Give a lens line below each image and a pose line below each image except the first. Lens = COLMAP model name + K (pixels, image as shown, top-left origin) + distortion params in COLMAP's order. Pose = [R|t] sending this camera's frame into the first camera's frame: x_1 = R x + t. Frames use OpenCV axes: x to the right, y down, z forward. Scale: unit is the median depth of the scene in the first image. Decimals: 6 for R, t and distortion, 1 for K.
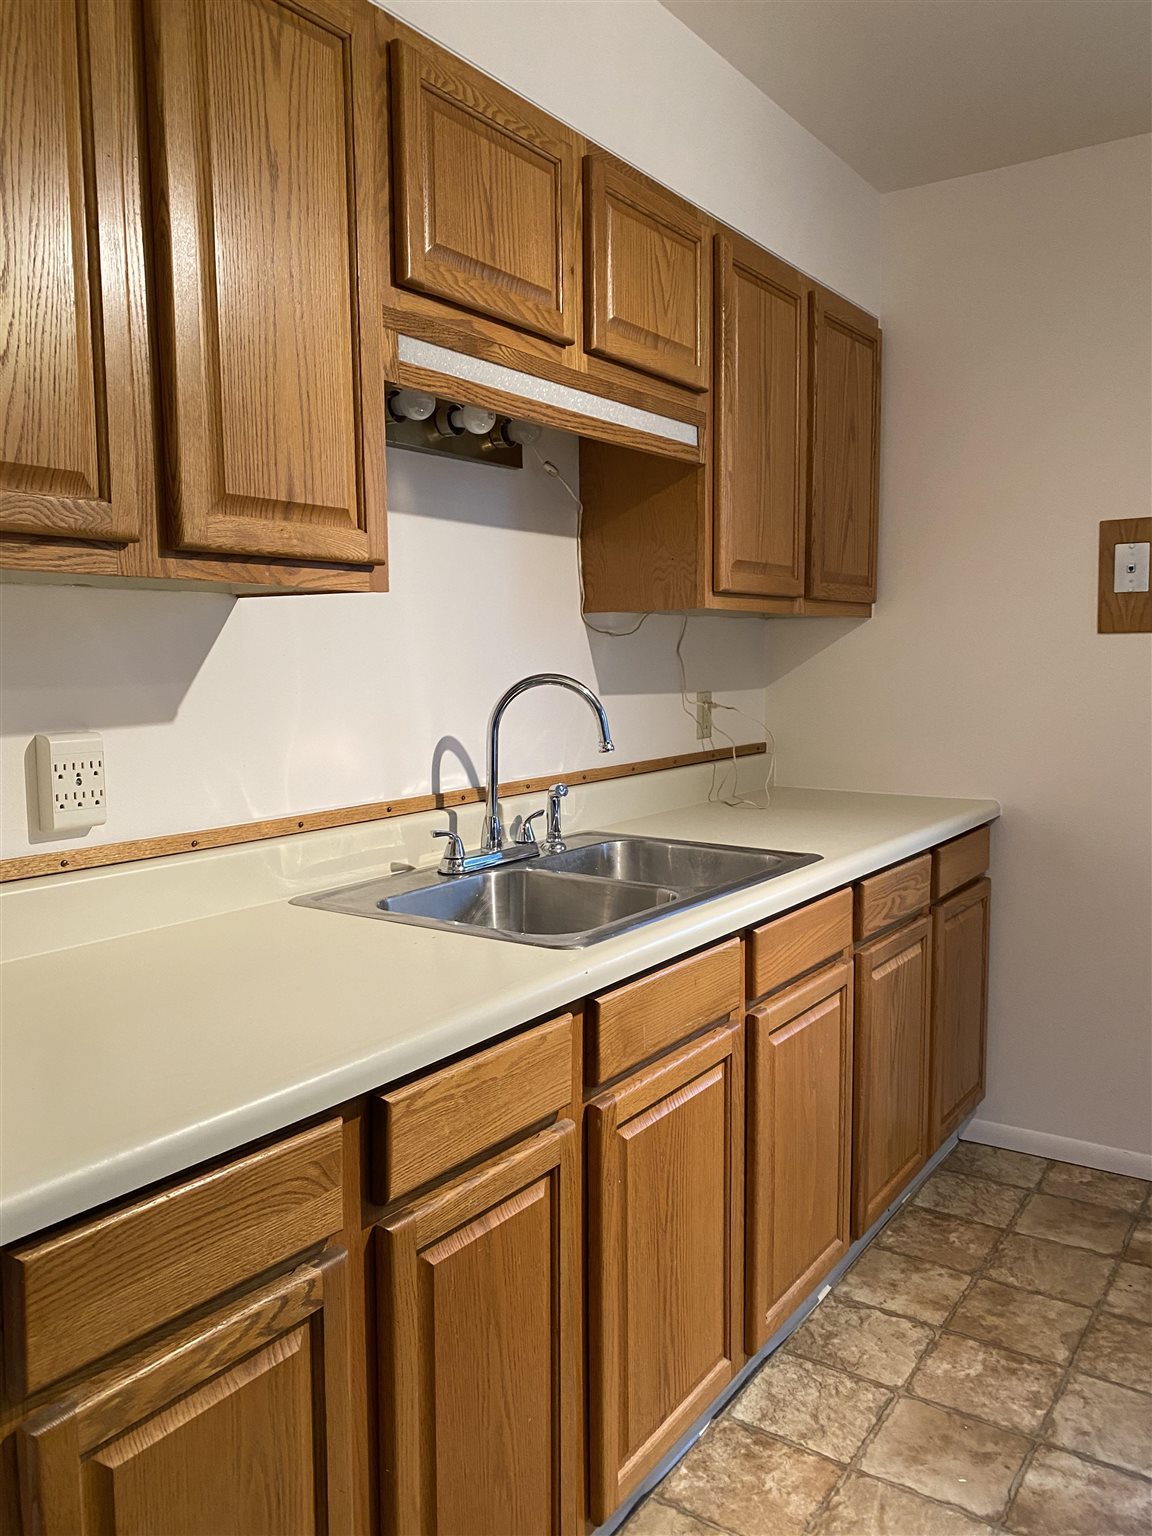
lens RADIAL K [[1168.6, 0, 575.5], [0, 1168.6, 764.9], [0, 0, 1]] dist [0.050653, -0.056187]
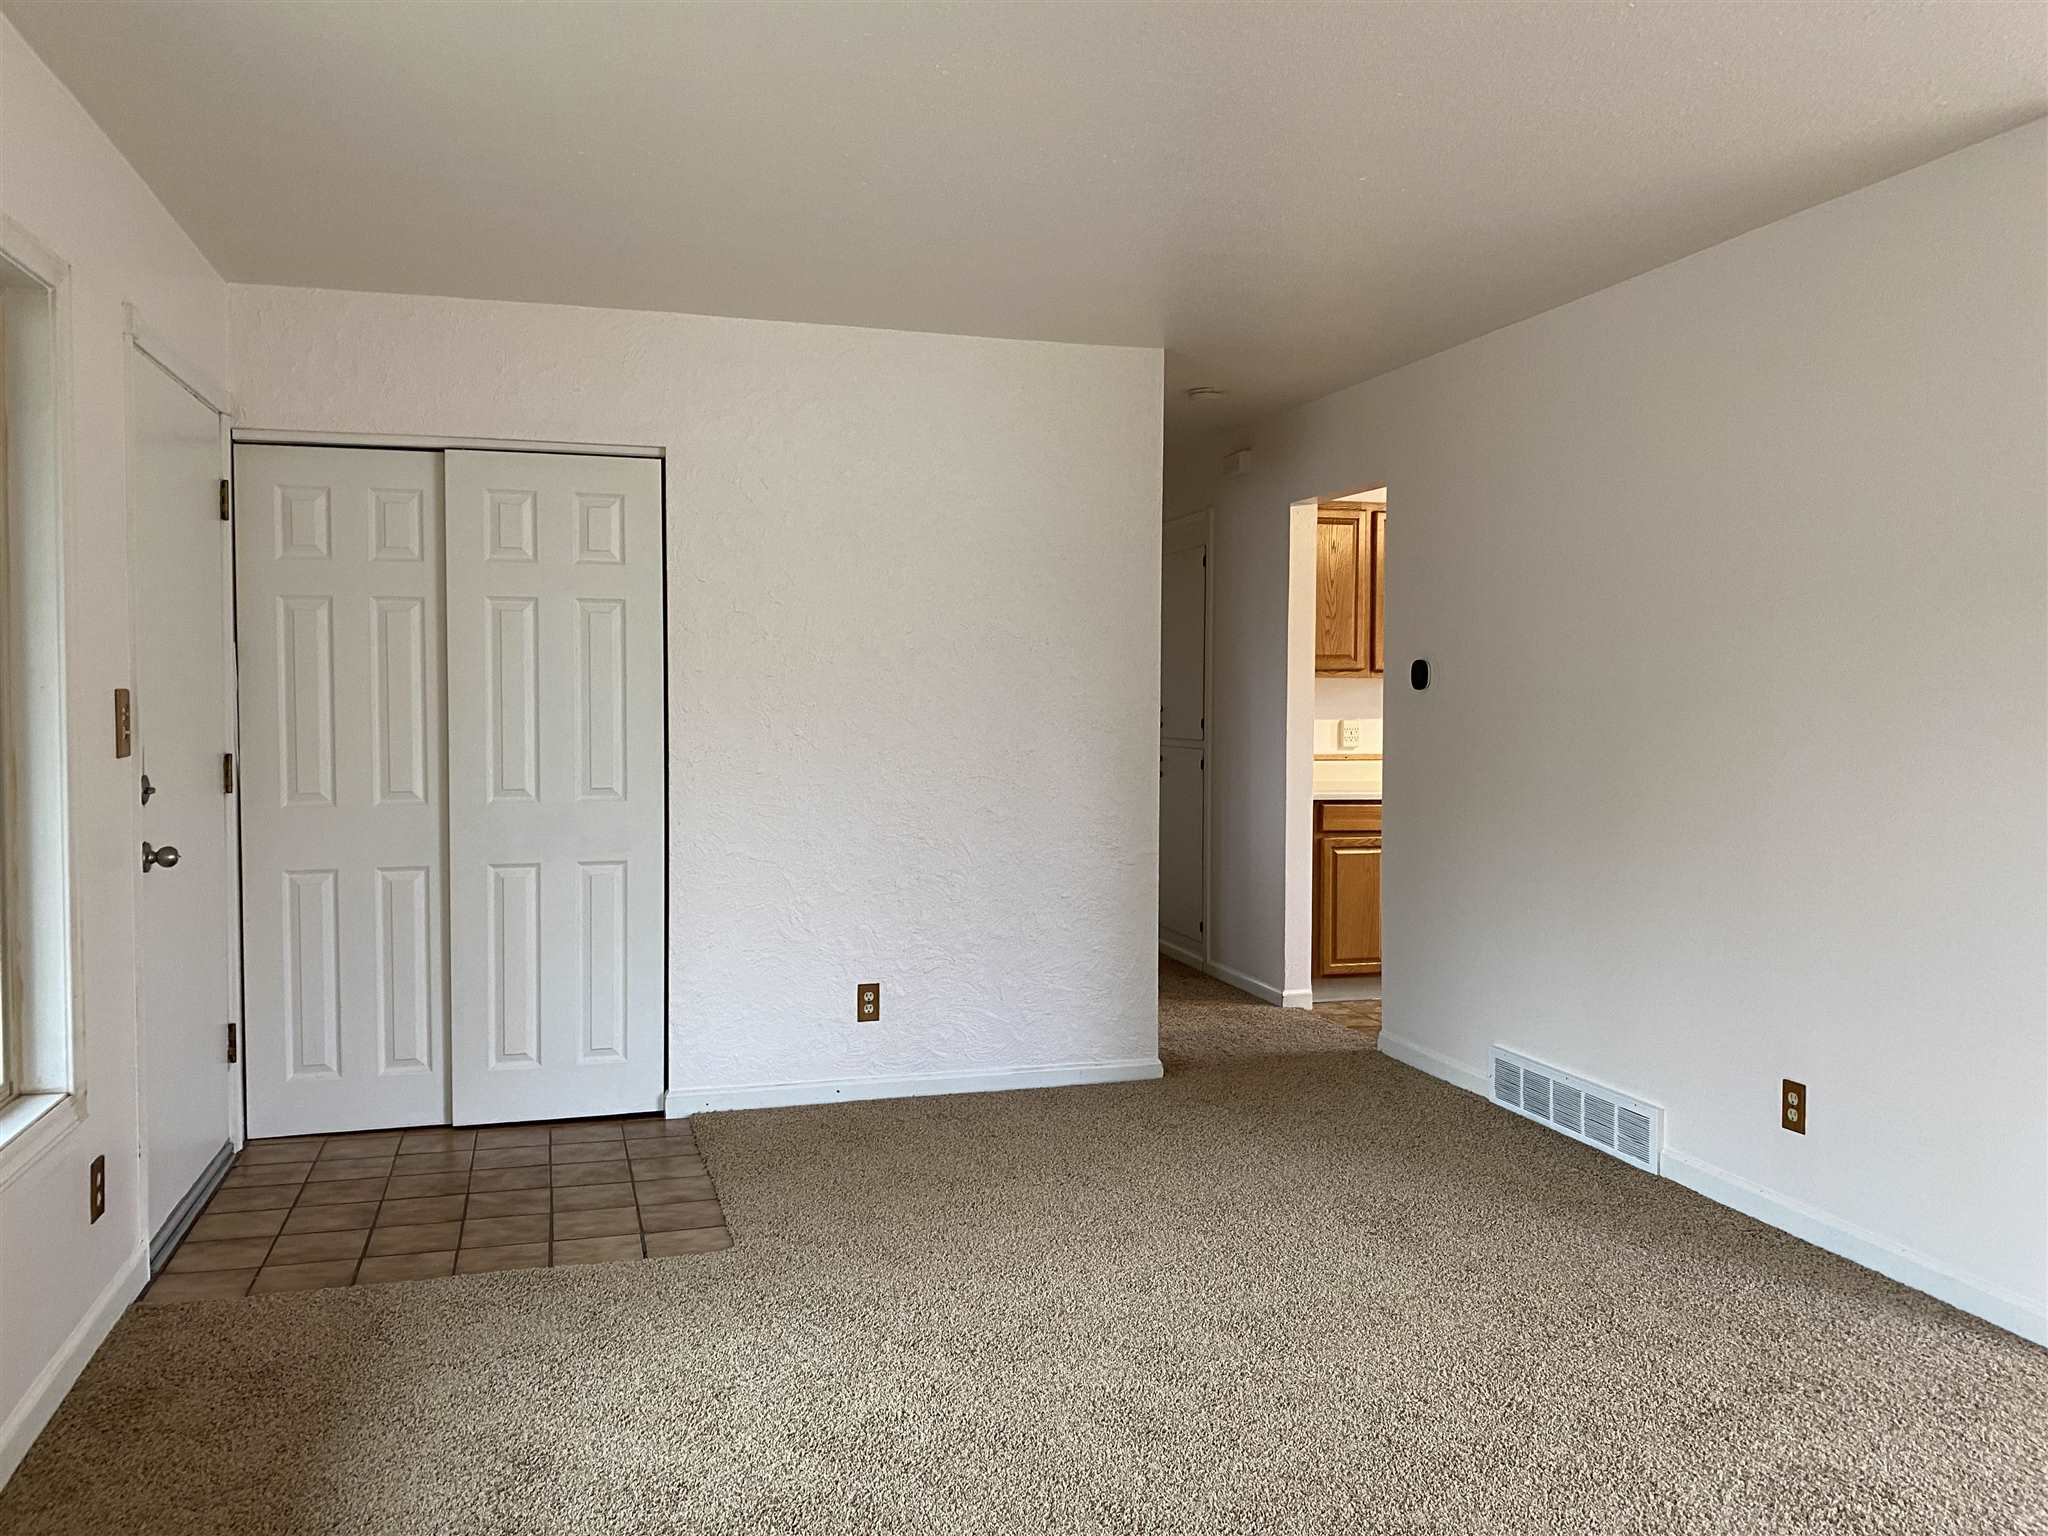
lens RADIAL K [[1558.1, 0, 1022.0], [0, 1558.1, 783.5], [0, 0, 1]] dist [0.050653, -0.056187]
pose [[0.776018, 0.043949, -0.629178, 1.821570], [-0.073773, 0.997047, -0.021345, 0.347780], [0.626382, 0.062980, 0.776968, -3.350806]]
